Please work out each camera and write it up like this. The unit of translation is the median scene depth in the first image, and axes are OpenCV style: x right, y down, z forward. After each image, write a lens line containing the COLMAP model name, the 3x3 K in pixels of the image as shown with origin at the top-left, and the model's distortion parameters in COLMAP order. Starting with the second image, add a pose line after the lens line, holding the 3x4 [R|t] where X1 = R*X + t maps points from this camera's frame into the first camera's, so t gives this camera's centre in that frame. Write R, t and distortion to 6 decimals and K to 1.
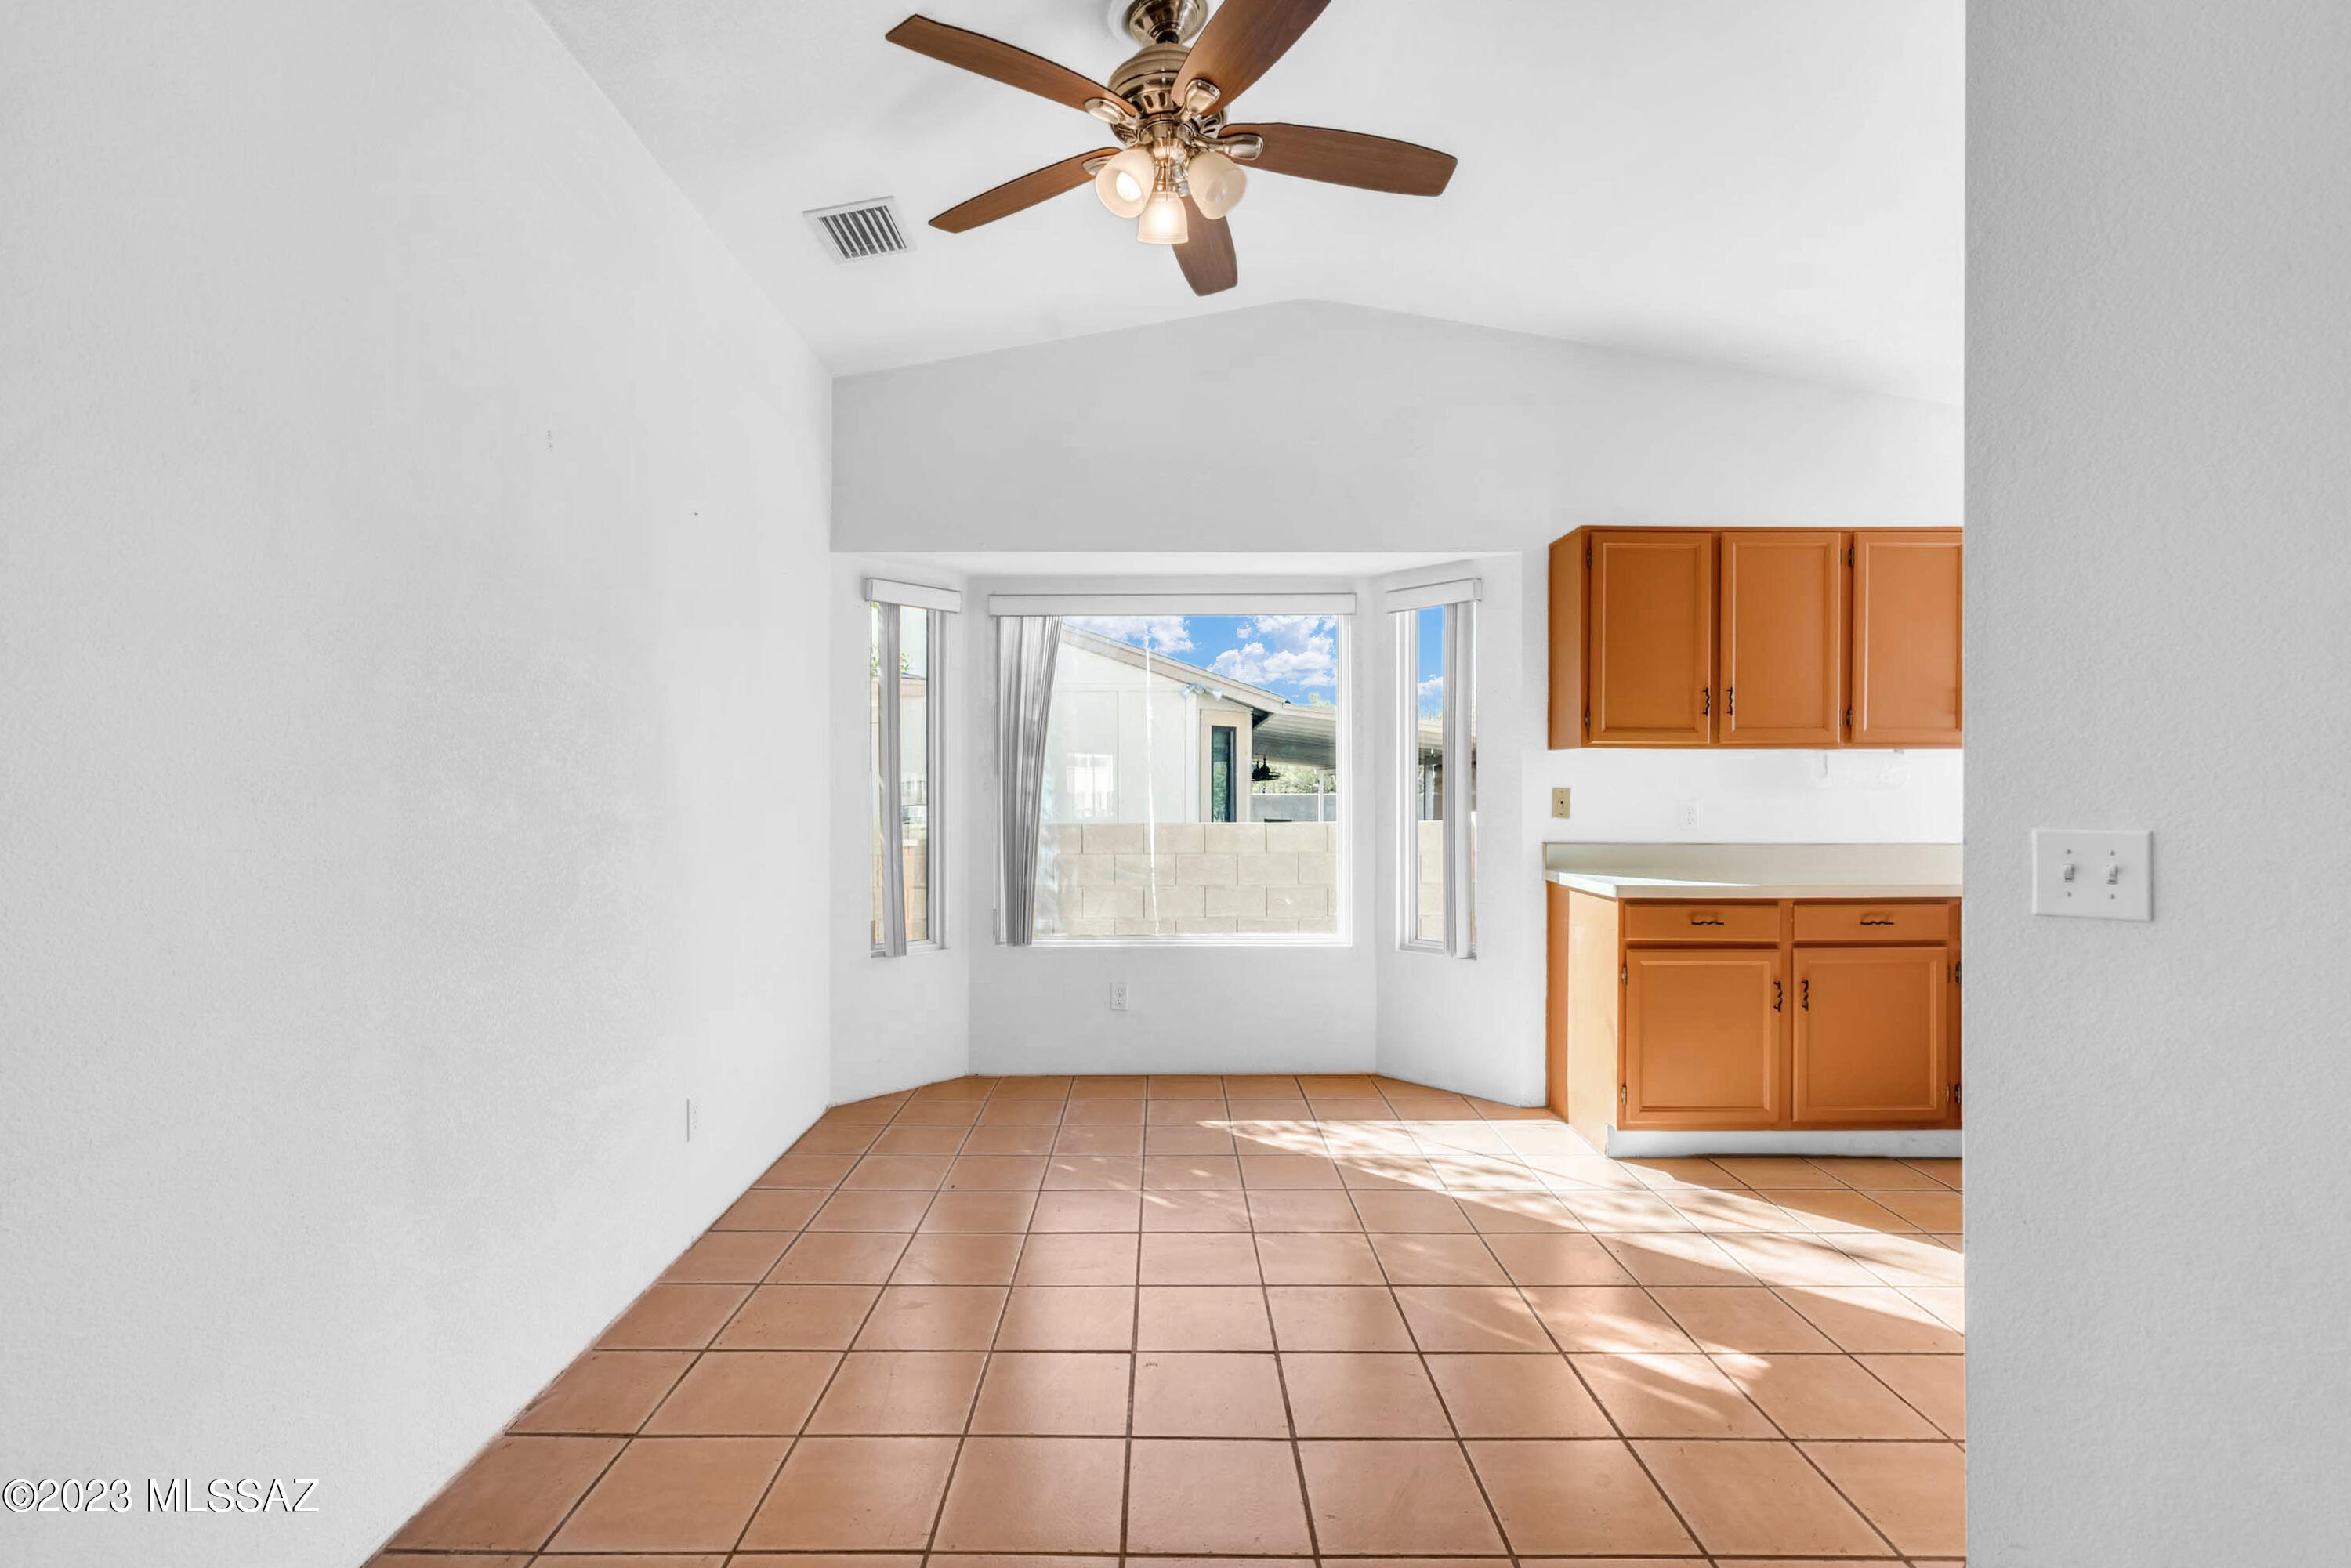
lens RADIAL K [[1082.0, 0, 1164.9], [0, 1082.0, 798.6], [0, 0, 1]] dist [-0.003403, -0.000563]
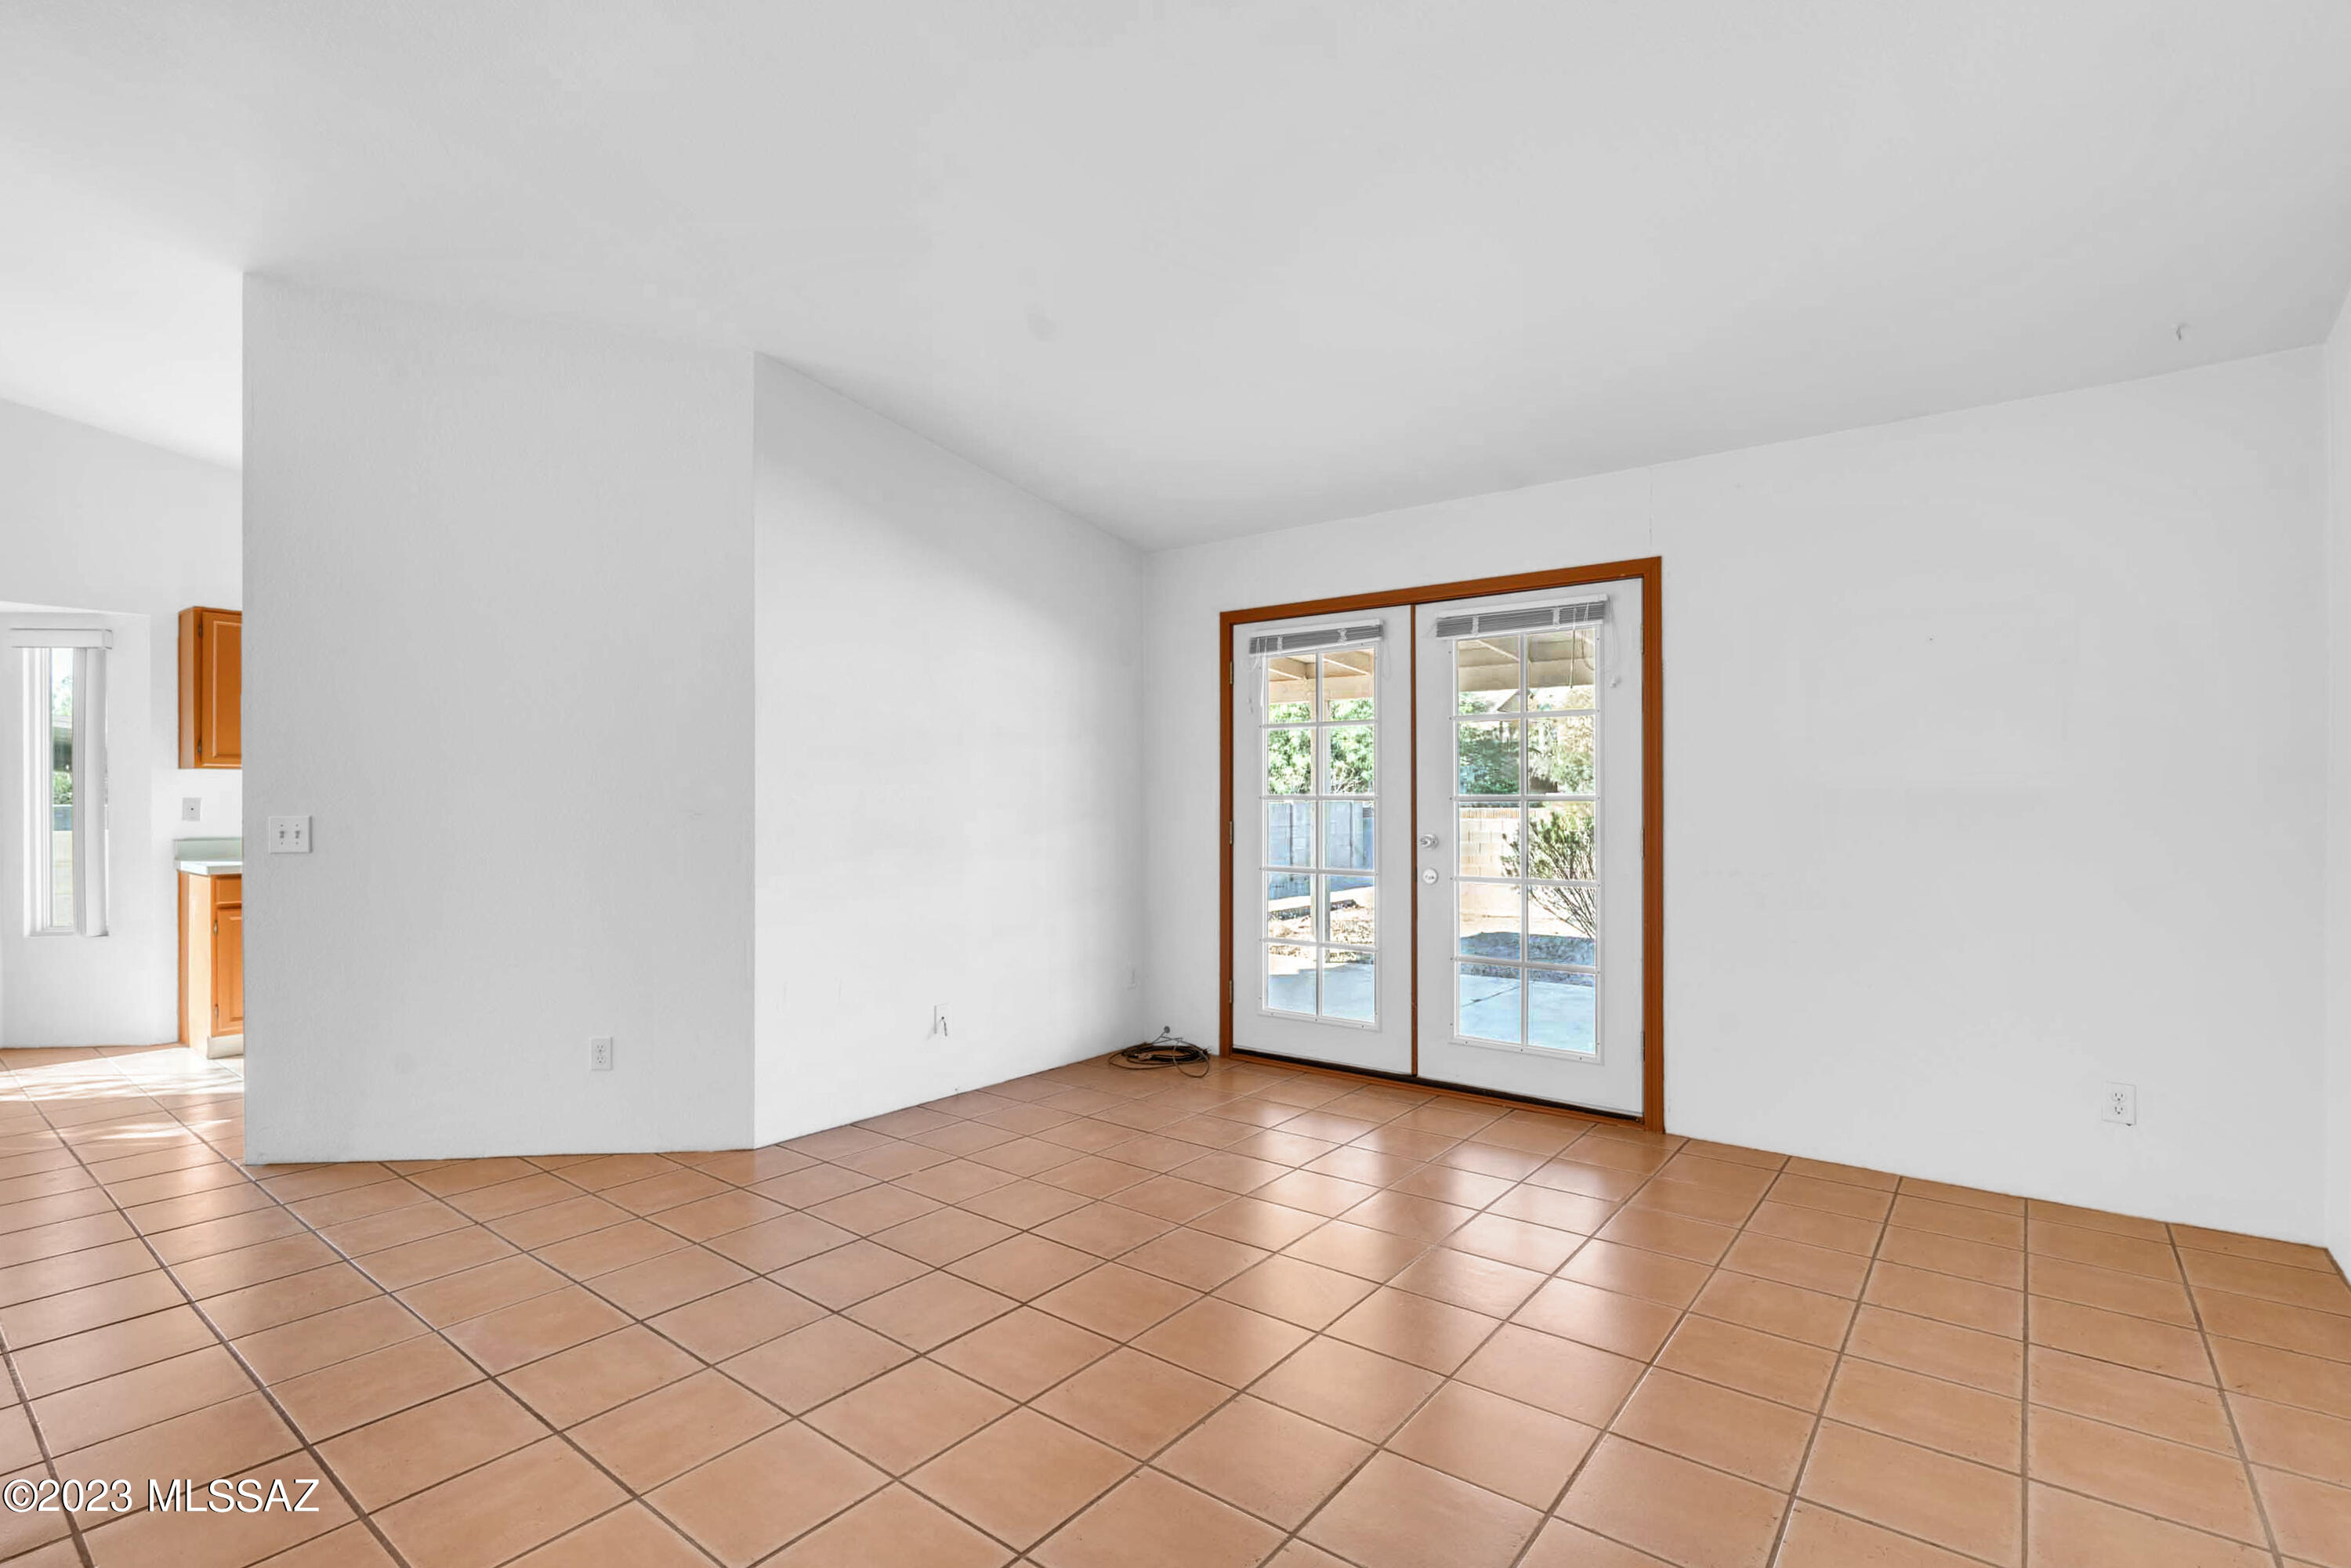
lens RADIAL K [[1082.0, 0, 1164.9], [0, 1082.0, 798.6], [0, 0, 1]] dist [-0.003403, -0.000563]
pose [[0.624113, -0.006225, 0.781309, 0.086345], [0.012373, 0.999922, -0.001916, 0.008662], [-0.781236, 0.010863, 0.624141, -0.802628]]
